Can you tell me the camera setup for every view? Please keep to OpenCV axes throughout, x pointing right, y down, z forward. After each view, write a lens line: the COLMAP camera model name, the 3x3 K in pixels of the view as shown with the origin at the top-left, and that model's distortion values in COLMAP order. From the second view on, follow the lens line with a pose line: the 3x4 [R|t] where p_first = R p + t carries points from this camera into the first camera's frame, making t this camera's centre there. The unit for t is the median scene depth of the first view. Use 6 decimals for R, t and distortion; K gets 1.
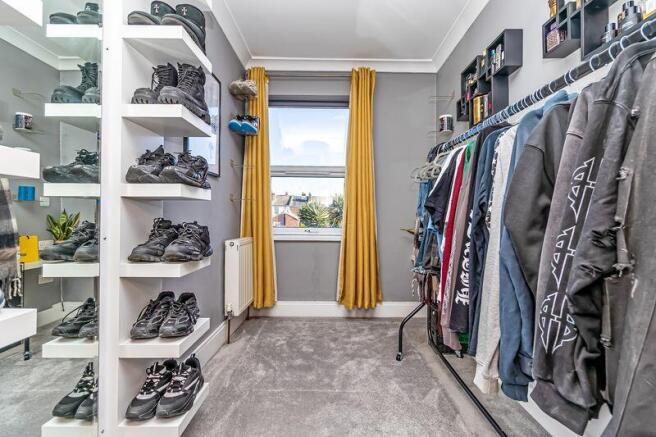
lens RADIAL K [[301.9, 0, 328.3], [0, 301.9, 211.0], [0, 0, 1]] dist [0.013850, -0.005774]
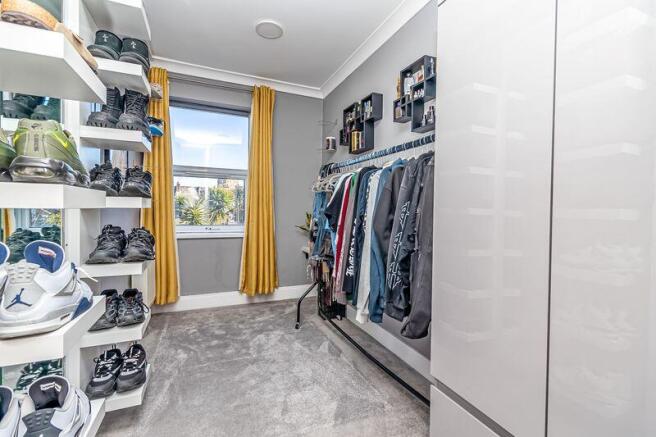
lens RADIAL K [[301.9, 0, 328.3], [0, 301.9, 211.0], [0, 0, 1]] dist [0.013850, -0.005774]
pose [[0.920365, 0.003038, 0.391049, -0.249511], [-0.013075, 0.999650, 0.023008, -0.066100], [-0.390842, -0.026288, 0.920082, -0.372122]]
